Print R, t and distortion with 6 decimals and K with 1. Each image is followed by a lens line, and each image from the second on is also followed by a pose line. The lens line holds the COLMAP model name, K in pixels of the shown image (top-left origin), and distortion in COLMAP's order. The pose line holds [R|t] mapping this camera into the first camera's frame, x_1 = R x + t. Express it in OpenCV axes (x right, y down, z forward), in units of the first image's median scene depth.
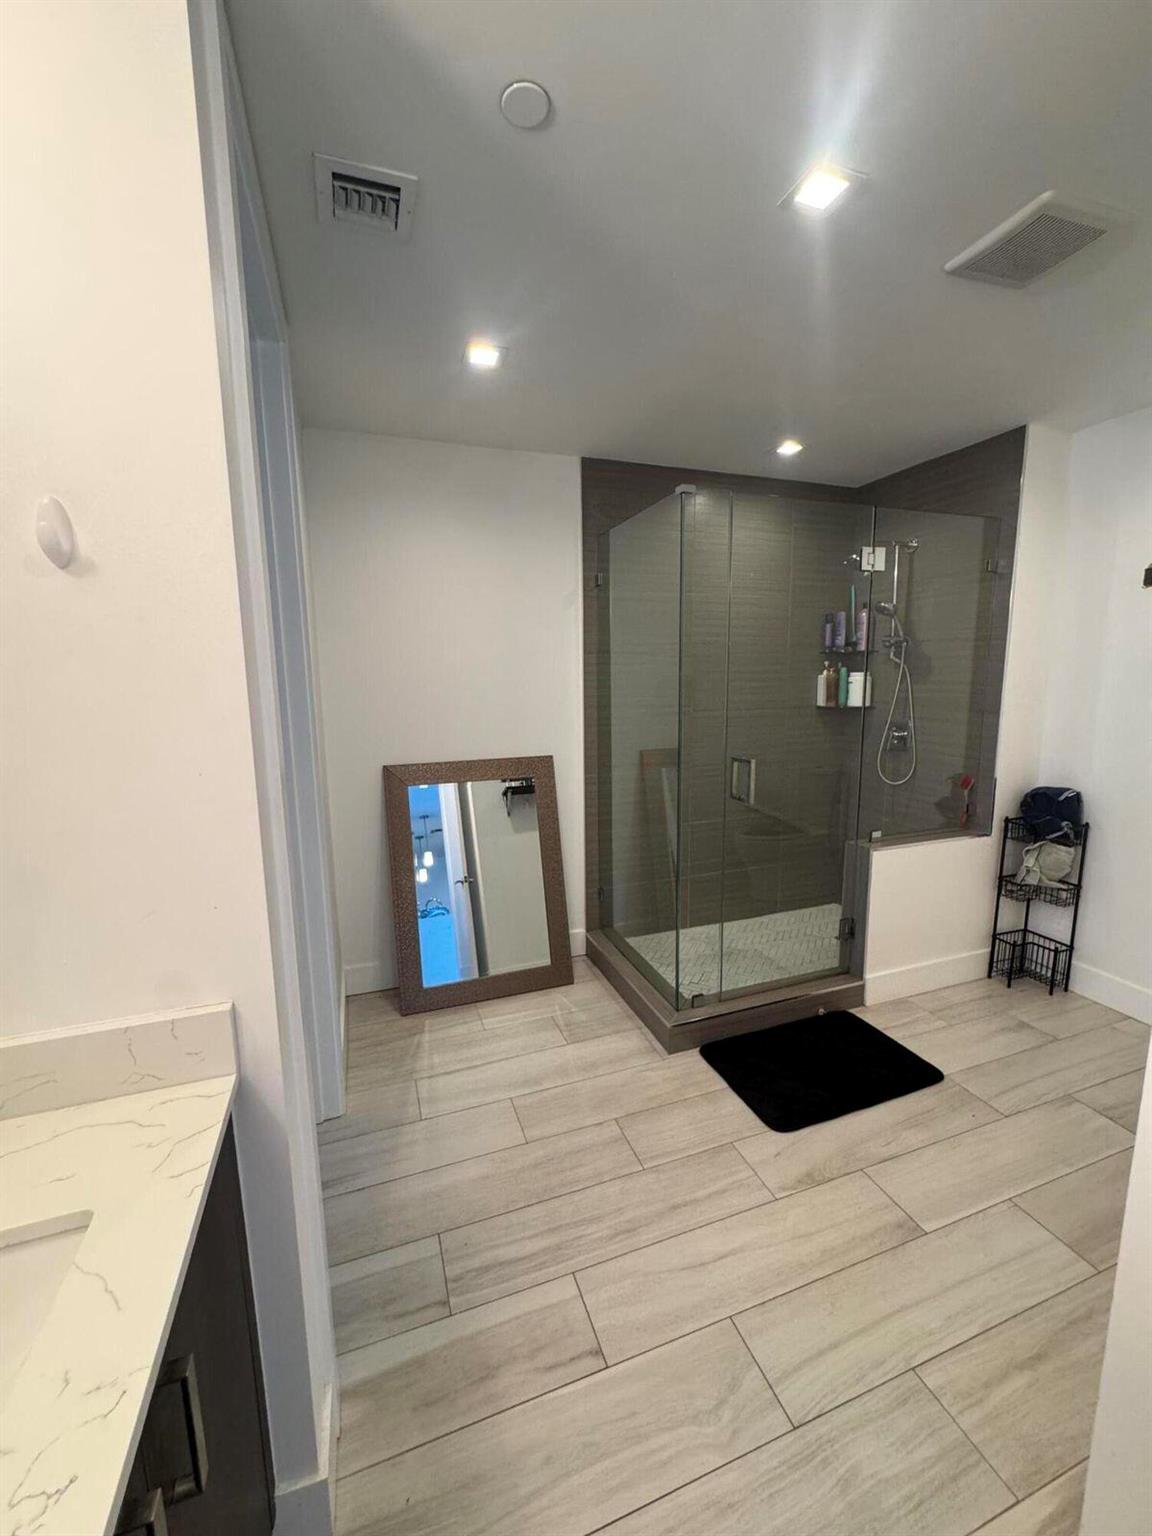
lens RADIAL K [[616.2, 0, 575.5], [0, 616.2, 770.3], [0, 0, 1]] dist [-0.004386, 0.000007]
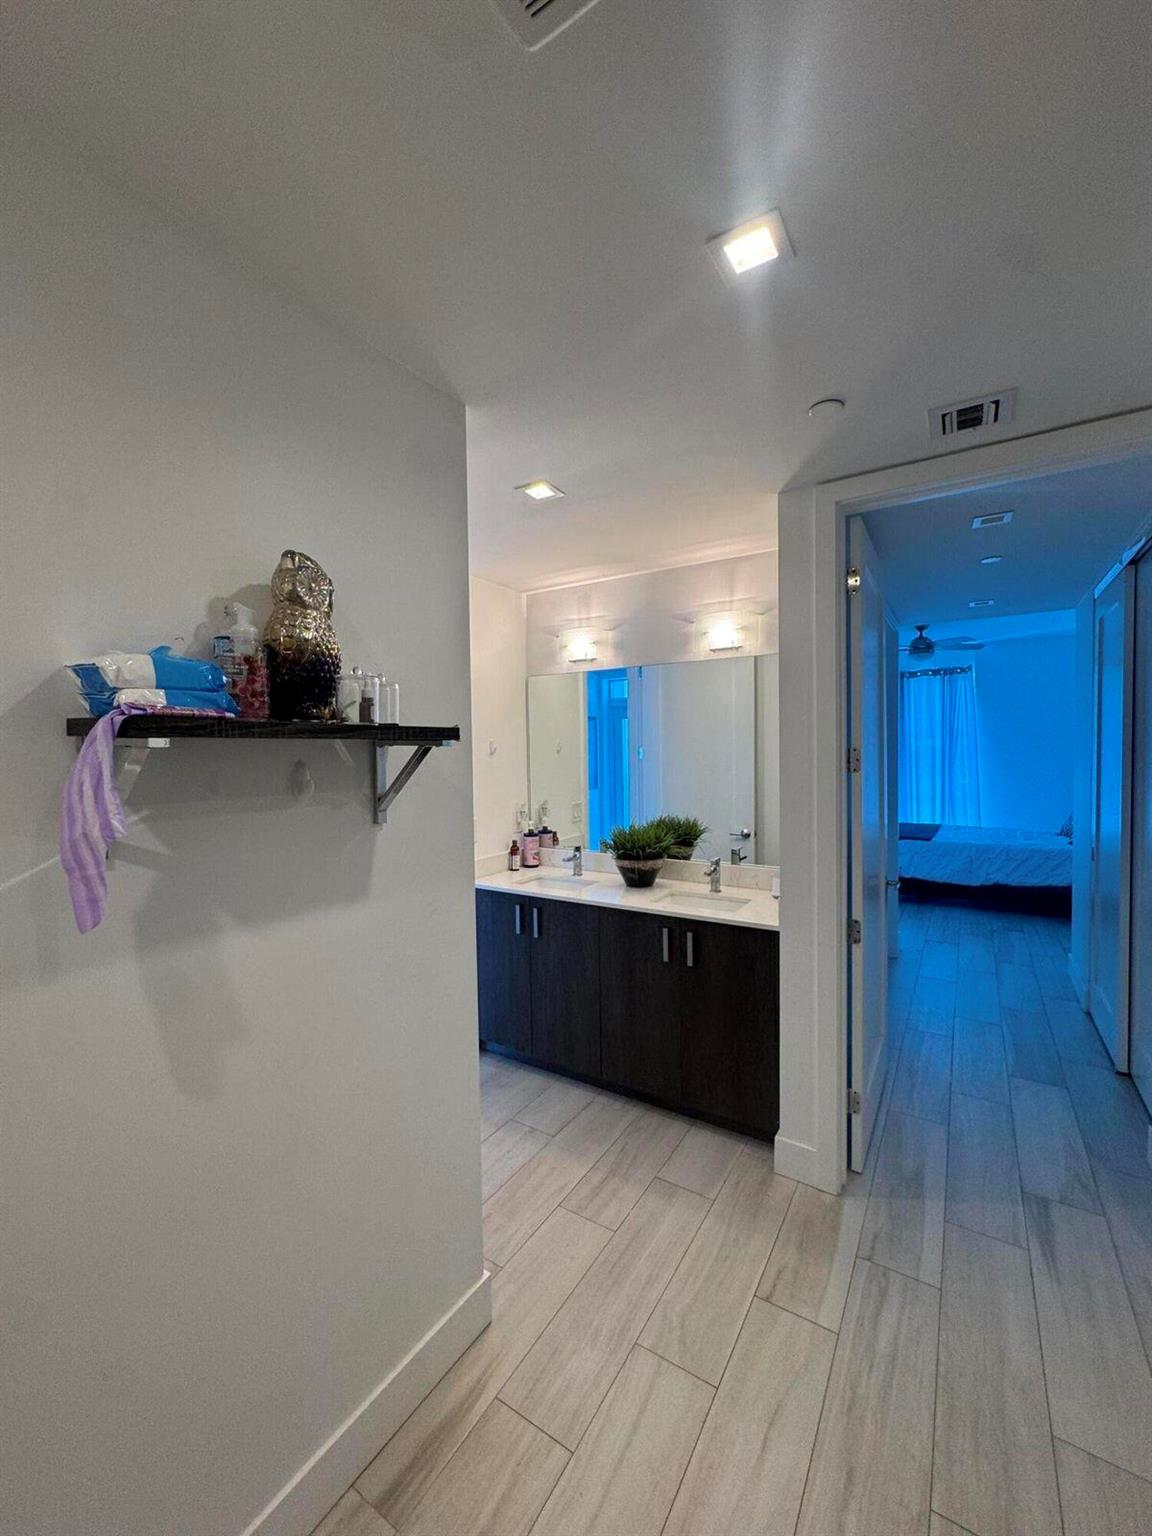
lens RADIAL K [[616.2, 0, 577.3], [0, 616.2, 769.1], [0, 0, 1]] dist [-0.004386, 0.000007]
pose [[-0.791696, 0.037899, -0.609739, 1.089223], [-0.074034, 0.984766, 0.157336, -0.328389], [0.606413, 0.169704, -0.776829, 1.551156]]
